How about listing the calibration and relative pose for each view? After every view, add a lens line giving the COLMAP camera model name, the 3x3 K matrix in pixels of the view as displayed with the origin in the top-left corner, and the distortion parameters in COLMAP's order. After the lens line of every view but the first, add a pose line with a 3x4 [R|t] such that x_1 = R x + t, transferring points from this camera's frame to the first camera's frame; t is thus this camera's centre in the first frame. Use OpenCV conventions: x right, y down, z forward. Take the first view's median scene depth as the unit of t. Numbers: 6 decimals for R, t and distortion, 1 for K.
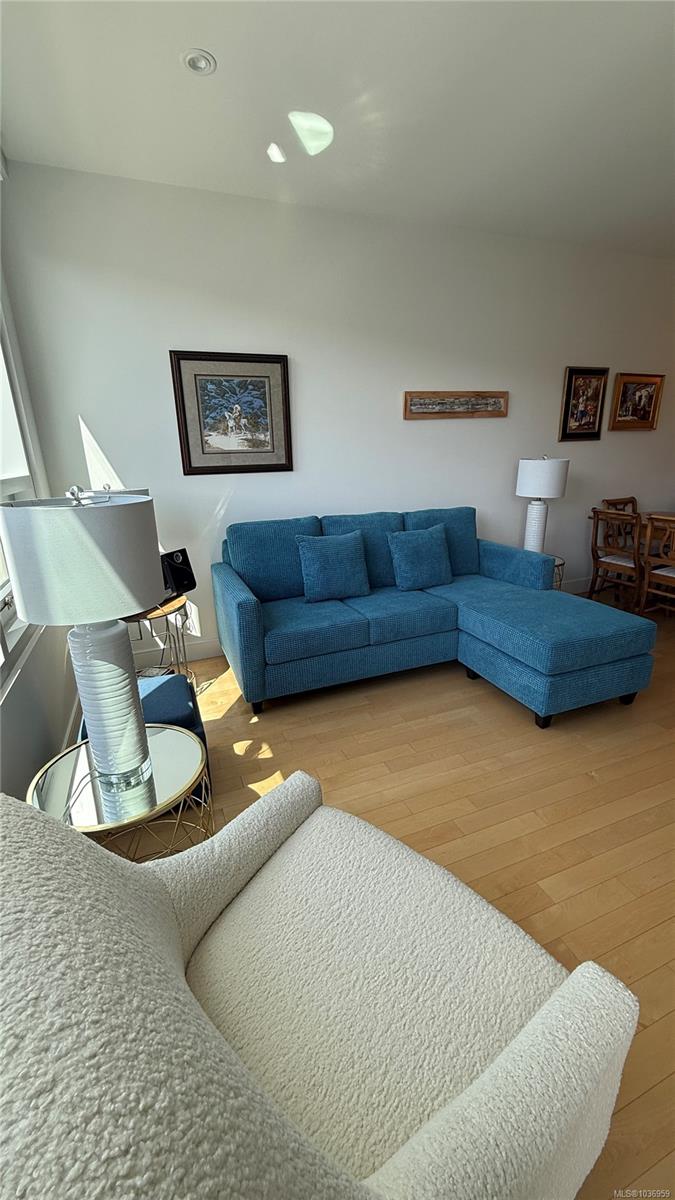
lens RADIAL K [[477.4, 0, 340.1], [0, 477.4, 596.3], [0, 0, 1]] dist [0.000454, 0.000477]
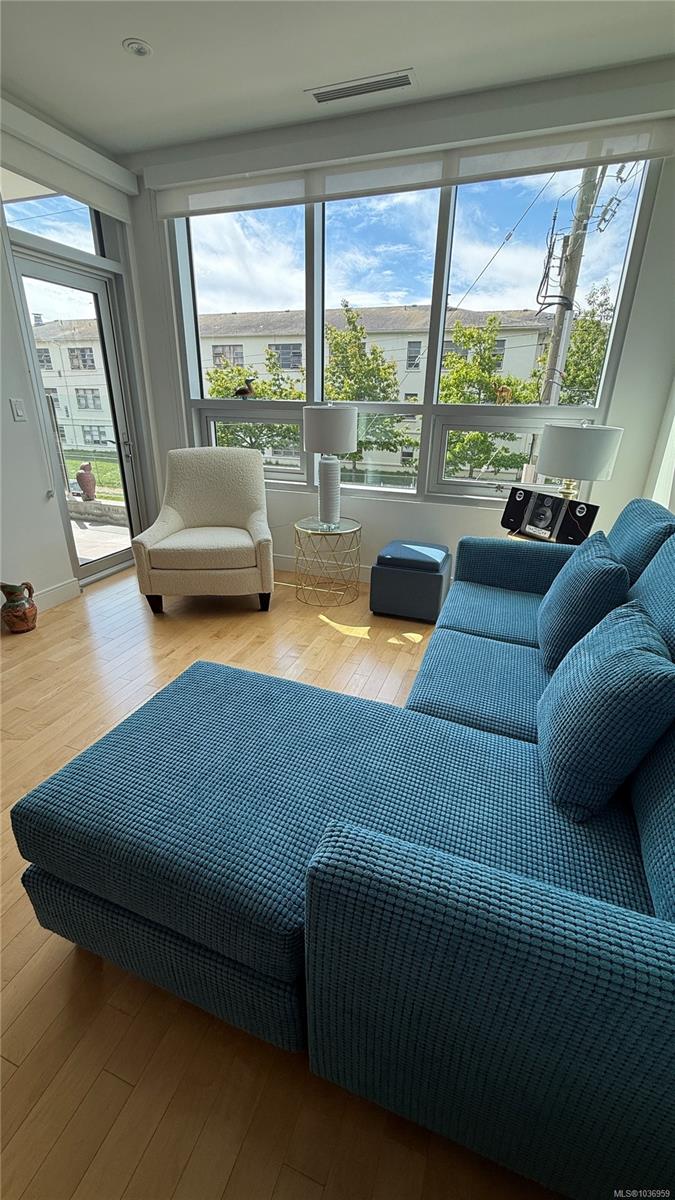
lens RADIAL K [[477.4, 0, 340.1], [0, 477.4, 596.3], [0, 0, 1]] dist [0.000454, 0.000477]
pose [[-0.671126, 0.302742, -0.676710, 0.640451], [-0.214175, 0.794714, 0.567942, -0.377424], [0.709731, 0.526095, -0.468514, 1.219515]]
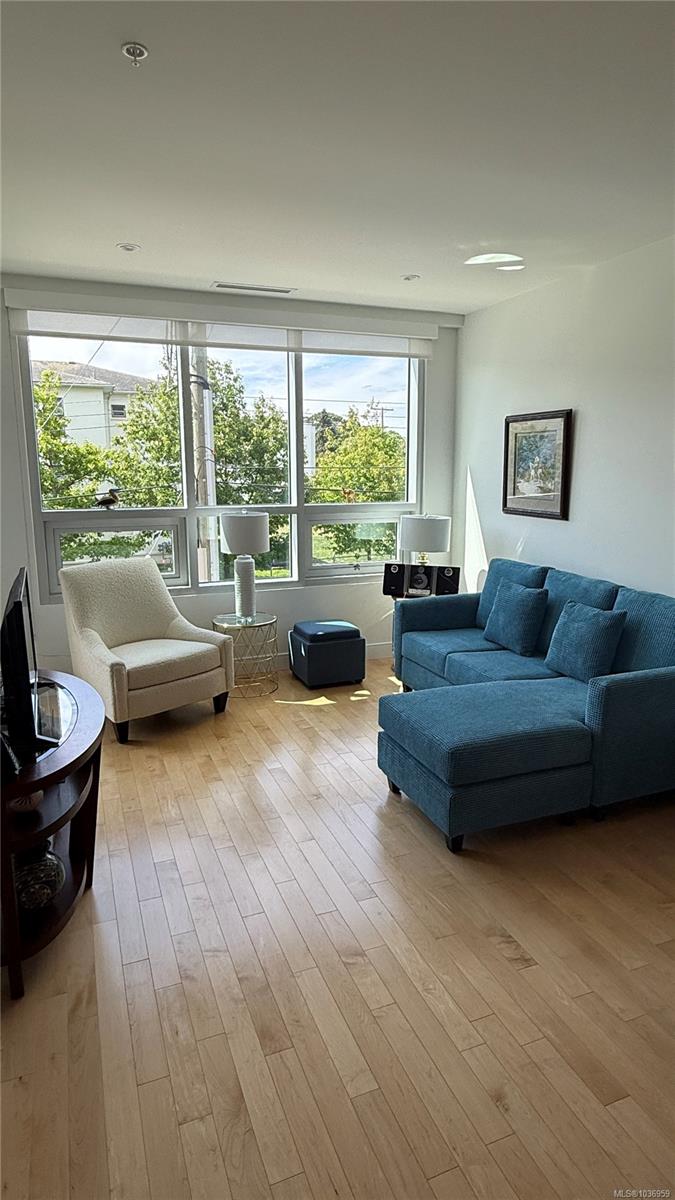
lens RADIAL K [[690.9, 0, 337.5], [0, 690.9, 600.0], [0, 0, 1]] dist [0.003123, 0.000179]
pose [[-0.008852, 0.220443, -0.975360, 1.588317], [-0.291433, 0.932485, 0.213398, -0.335561], [0.956550, 0.286141, 0.055990, 0.635851]]
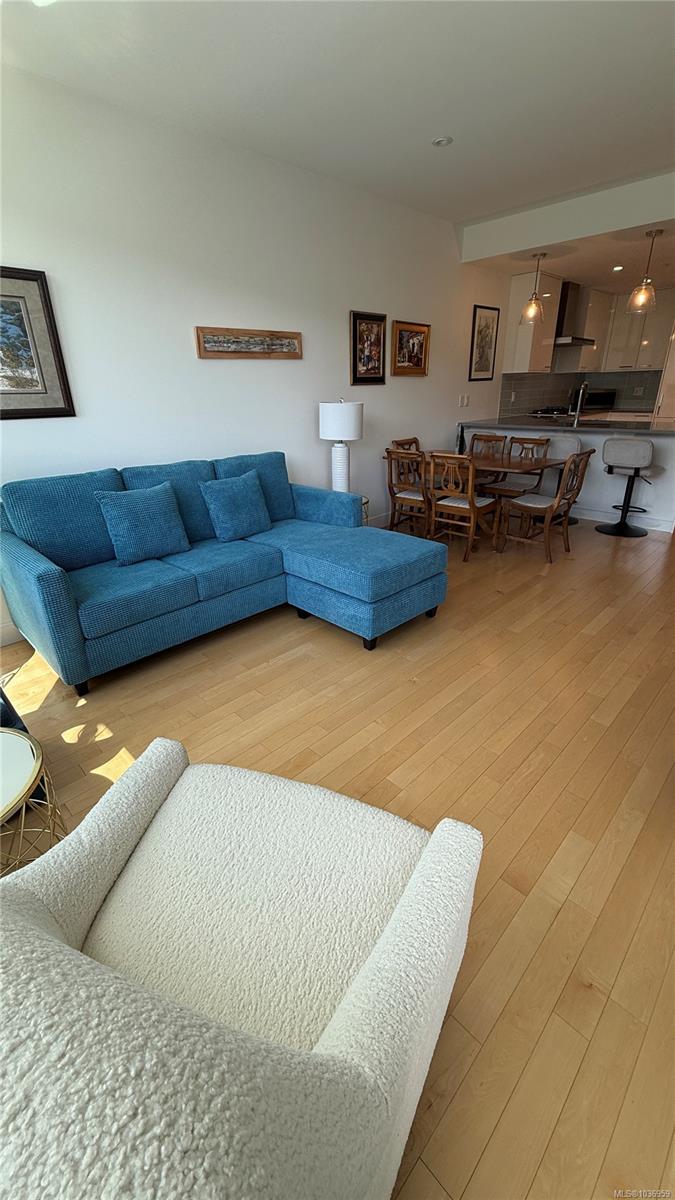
lens RADIAL K [[477.4, 0, 340.1], [0, 477.4, 596.3], [0, 0, 1]] dist [0.000454, 0.000477]
pose [[0.918370, -0.148907, 0.366638, -0.030826], [0.110580, 0.986160, 0.123534, 0.004505], [-0.379958, -0.072907, 0.922126, 0.001554]]
